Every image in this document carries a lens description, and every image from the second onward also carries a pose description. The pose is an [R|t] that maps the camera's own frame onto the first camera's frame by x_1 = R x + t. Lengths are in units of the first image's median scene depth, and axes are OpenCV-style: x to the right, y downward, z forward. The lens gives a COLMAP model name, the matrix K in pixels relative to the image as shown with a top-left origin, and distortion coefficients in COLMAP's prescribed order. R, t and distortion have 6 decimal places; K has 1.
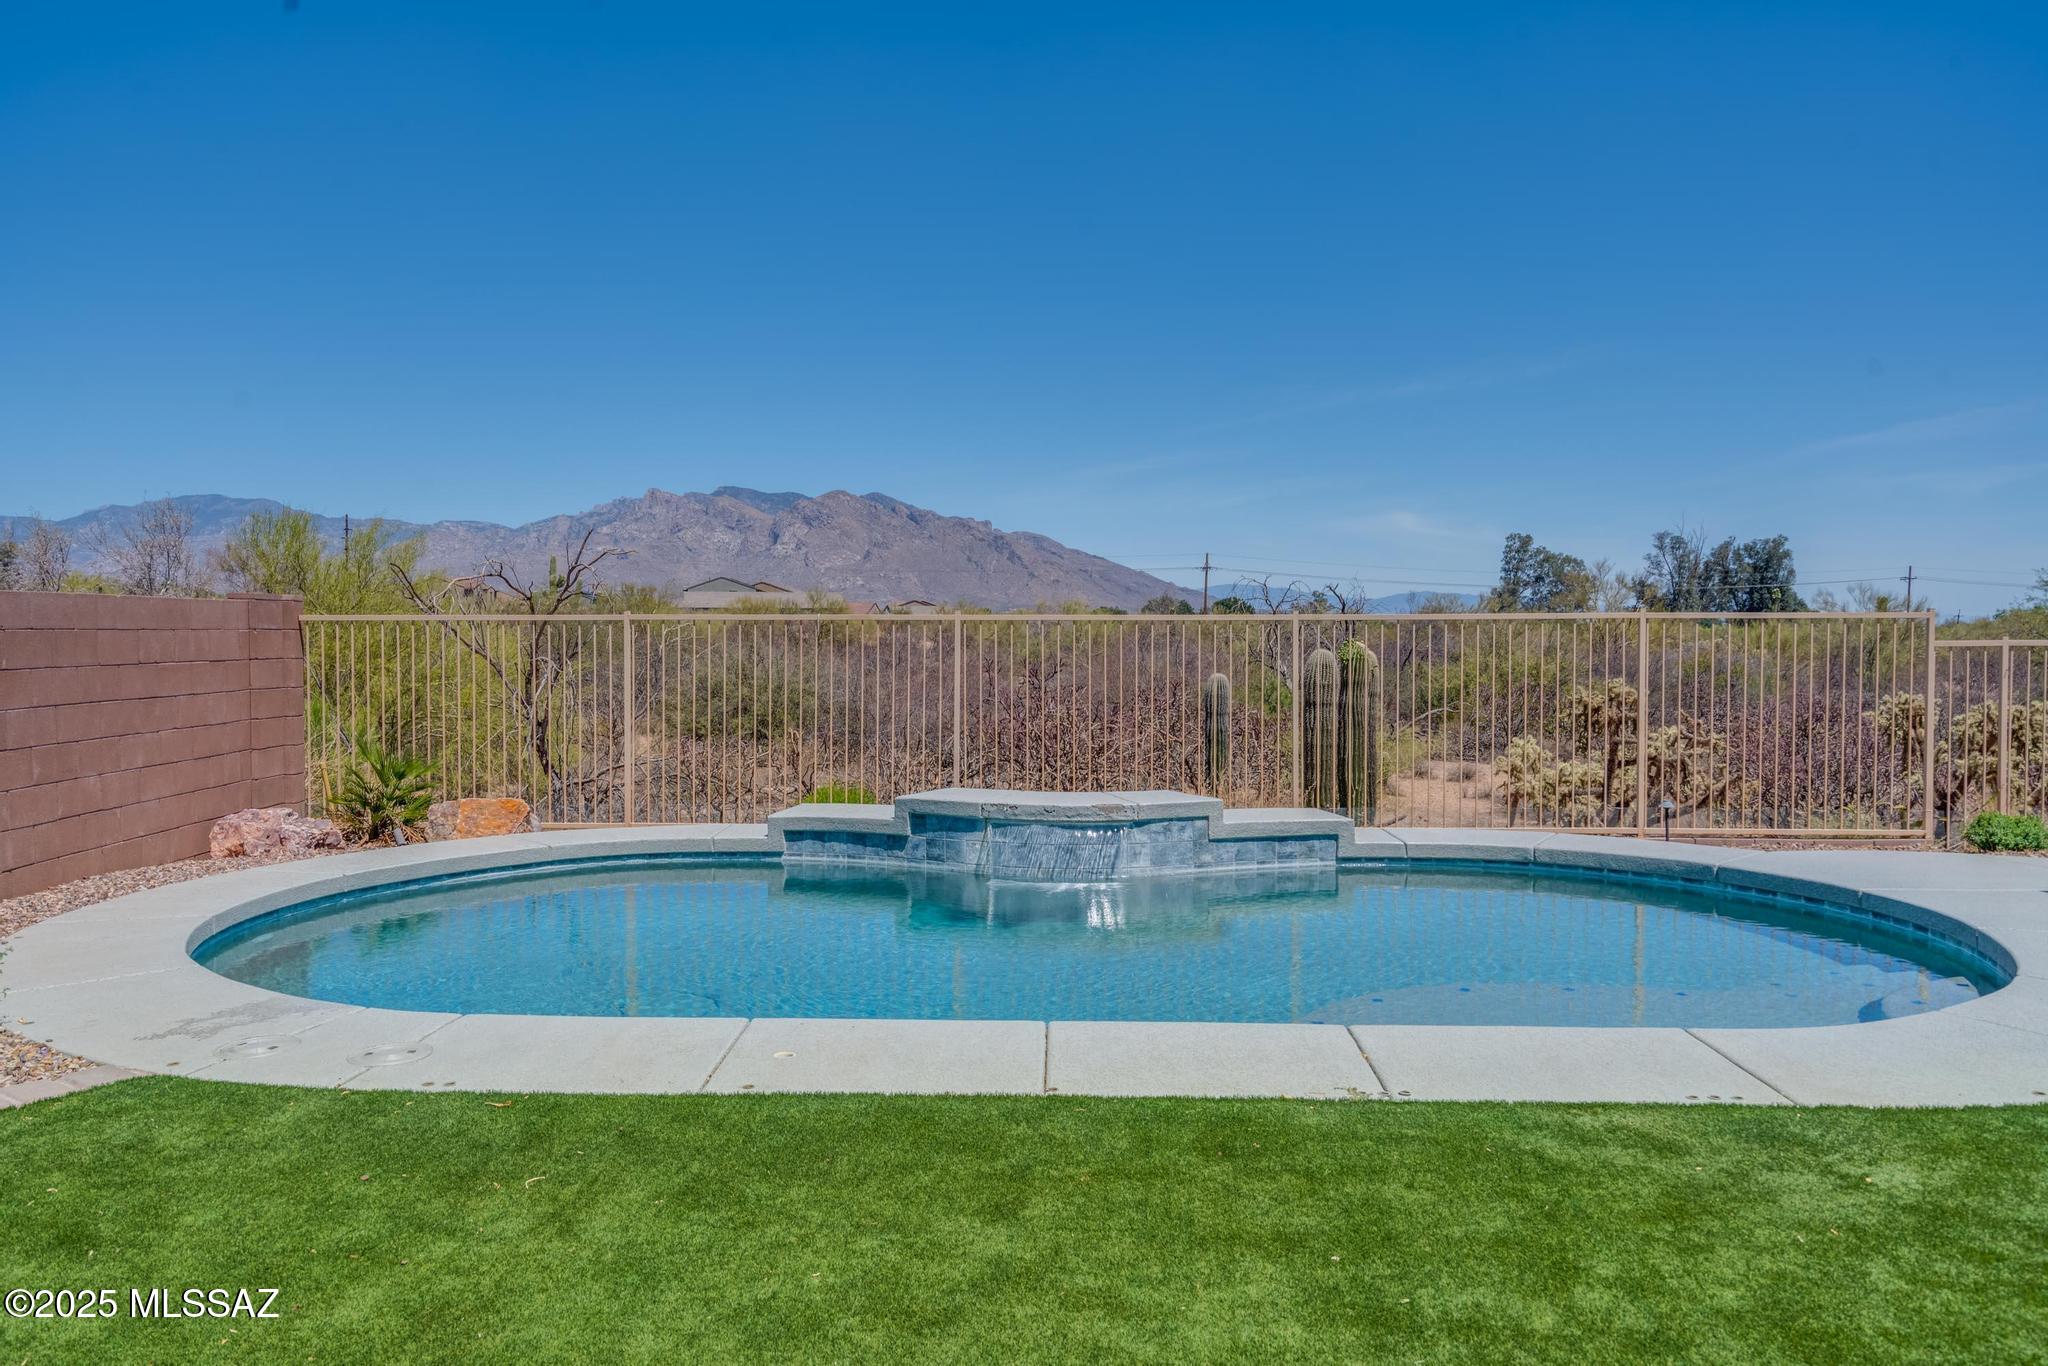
lens RADIAL K [[1449.6, 0, 1019.6], [0, 1449.6, 674.4], [0, 0, 1]] dist [-0.006892, -0.002118]
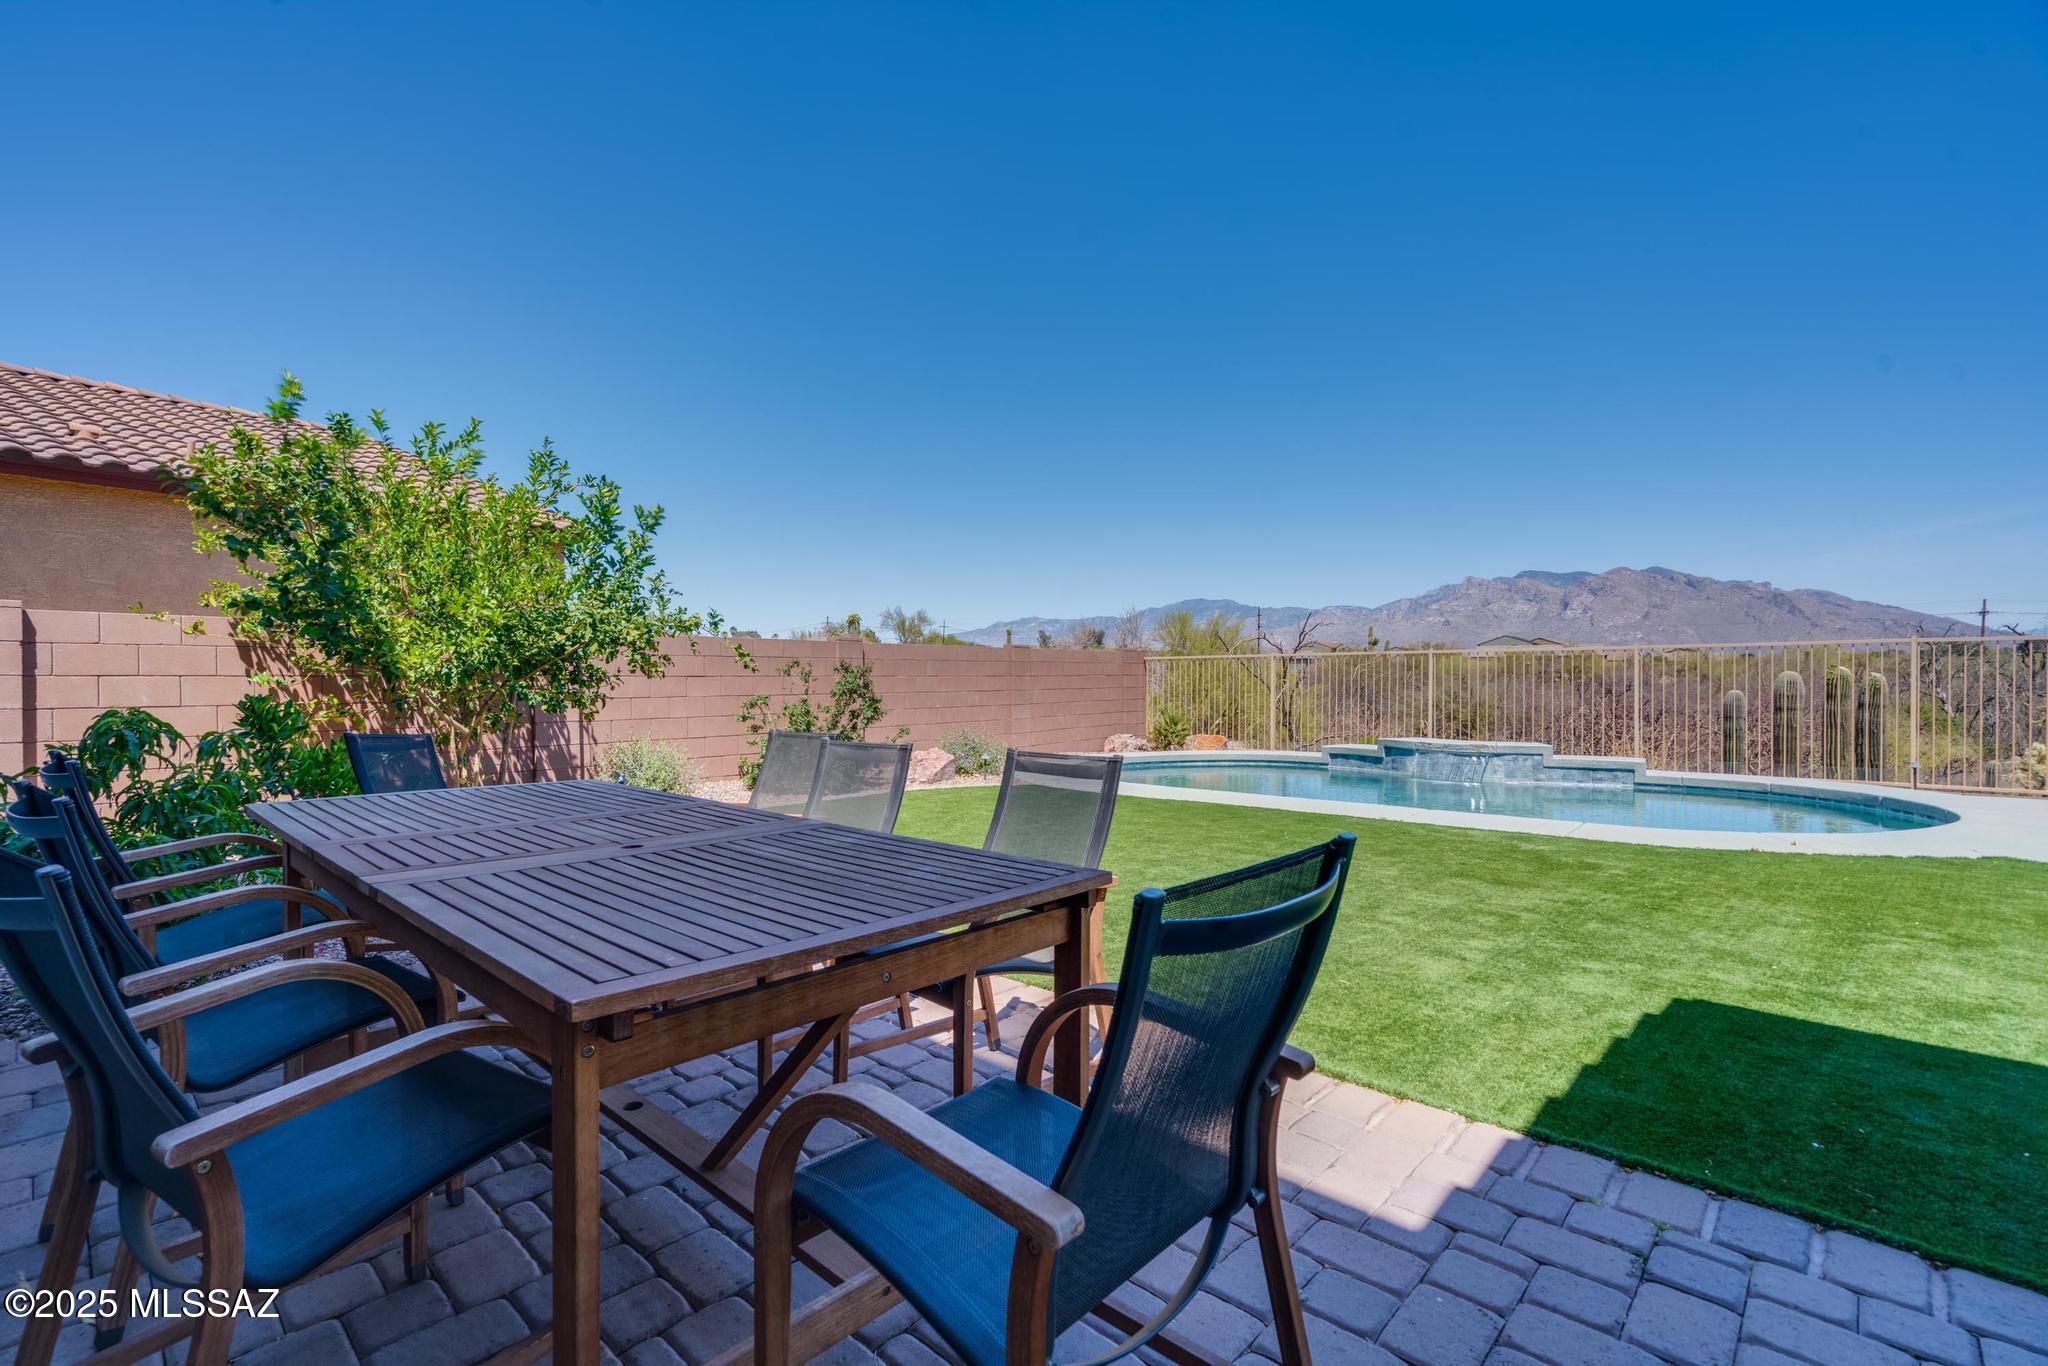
lens RADIAL K [[925.5, 0, 1004.7], [0, 925.5, 695.9], [0, 0, 1]] dist [-0.005410, 0.002592]
pose [[0.755495, 0.007868, -0.655107, 0.376919], [-0.012995, 0.999911, -0.002976, 0.034044], [0.655025, 0.010761, 0.755530, -0.352248]]
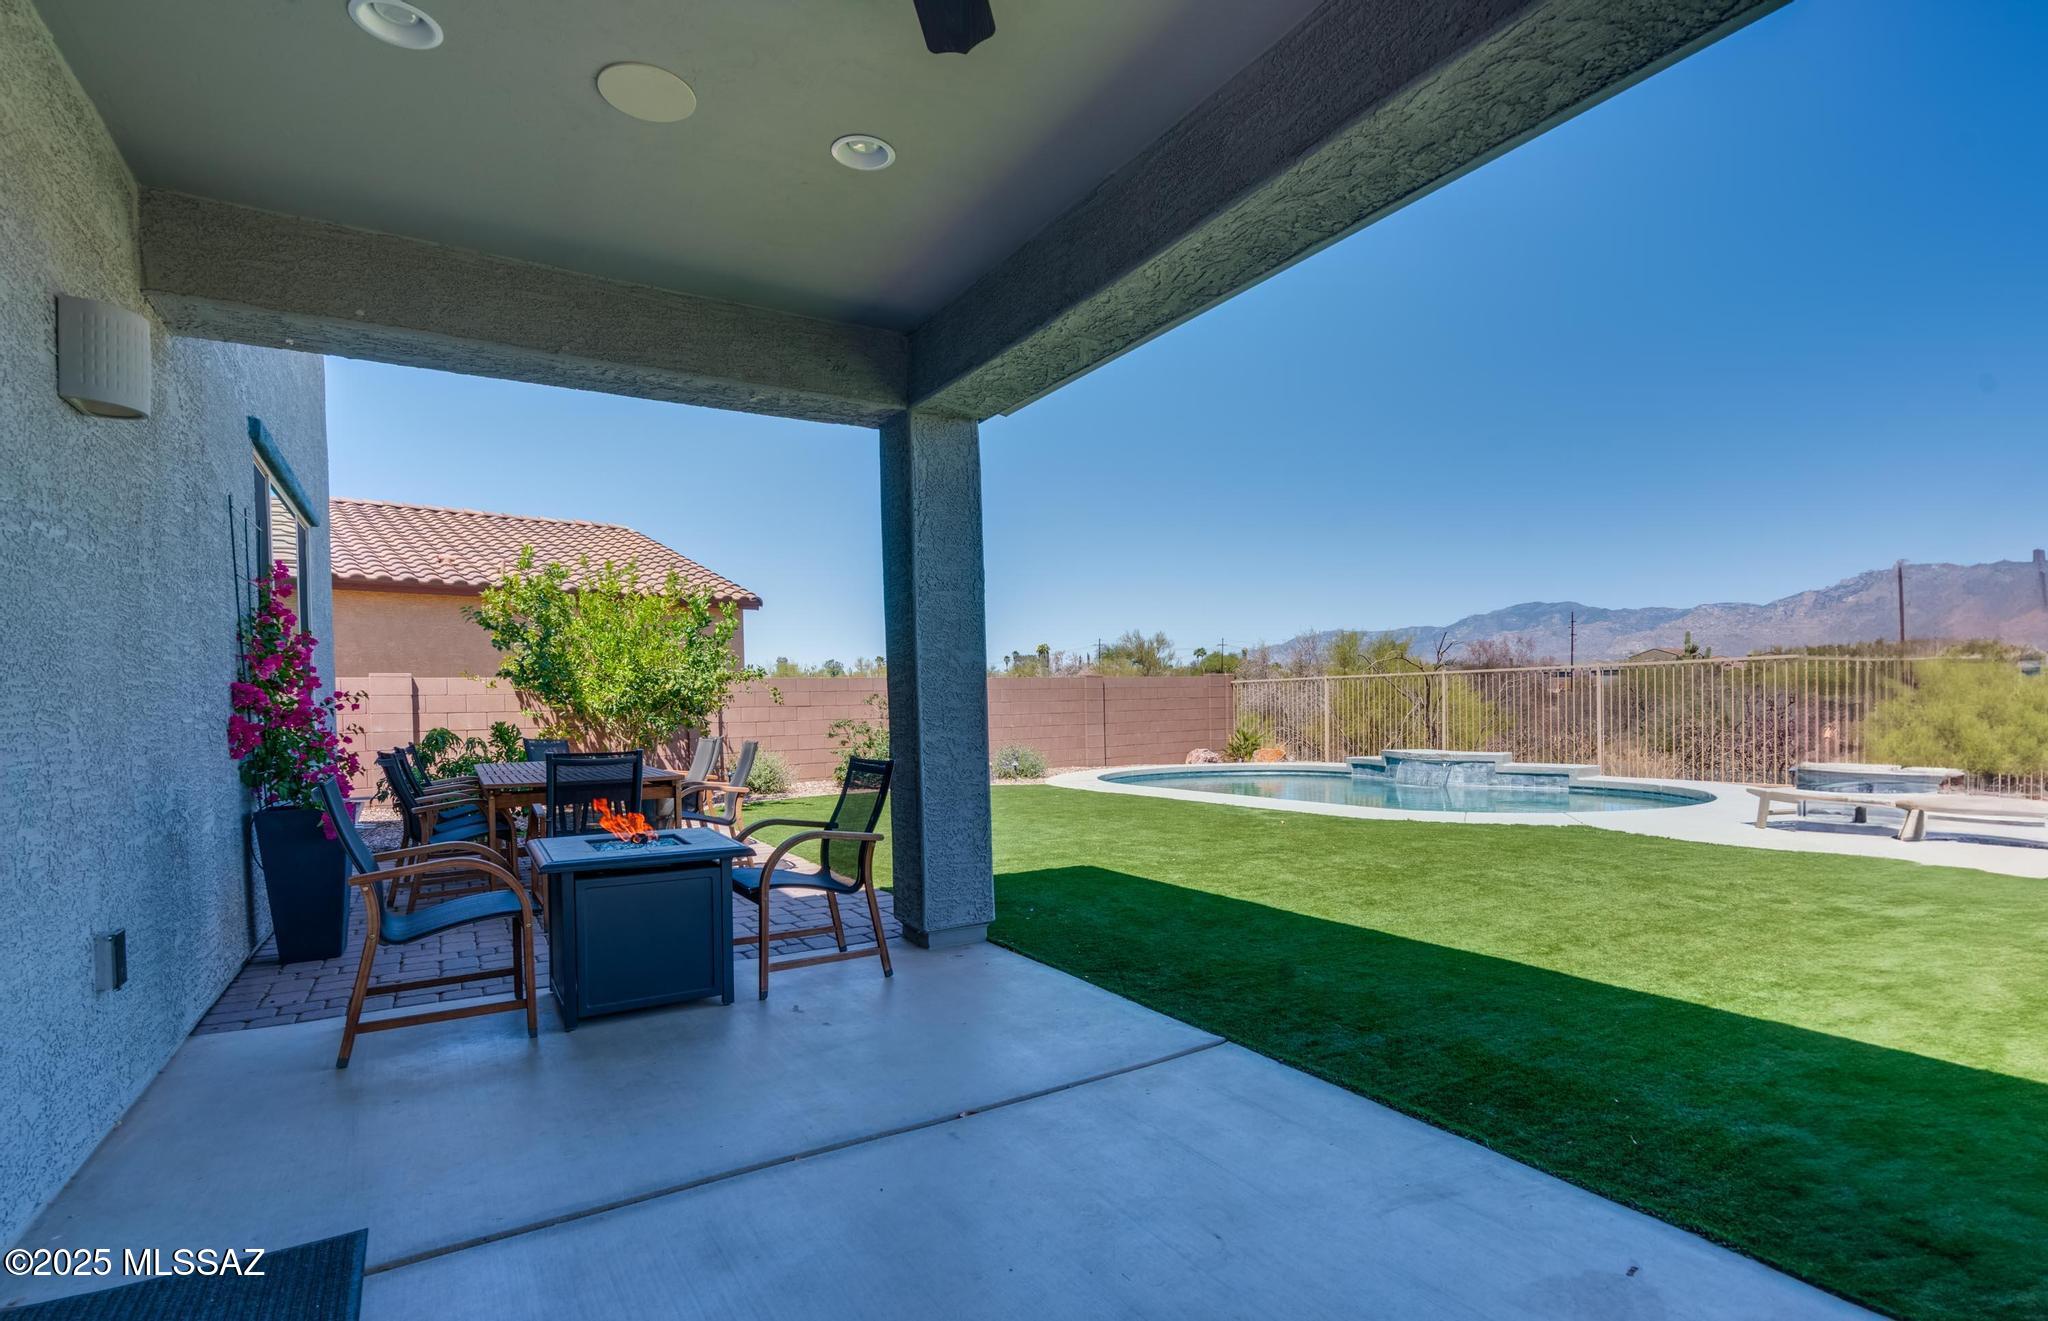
lens RADIAL K [[974.9, 0, 1061.6], [0, 974.9, 732.8], [0, 0, 1]] dist [-0.000784, 0.003368]
pose [[0.571729, 0.011482, -0.820362, 0.925849], [-0.000544, 0.999907, 0.013616, 0.034664], [0.820442, -0.007338, 0.571682, -0.347822]]
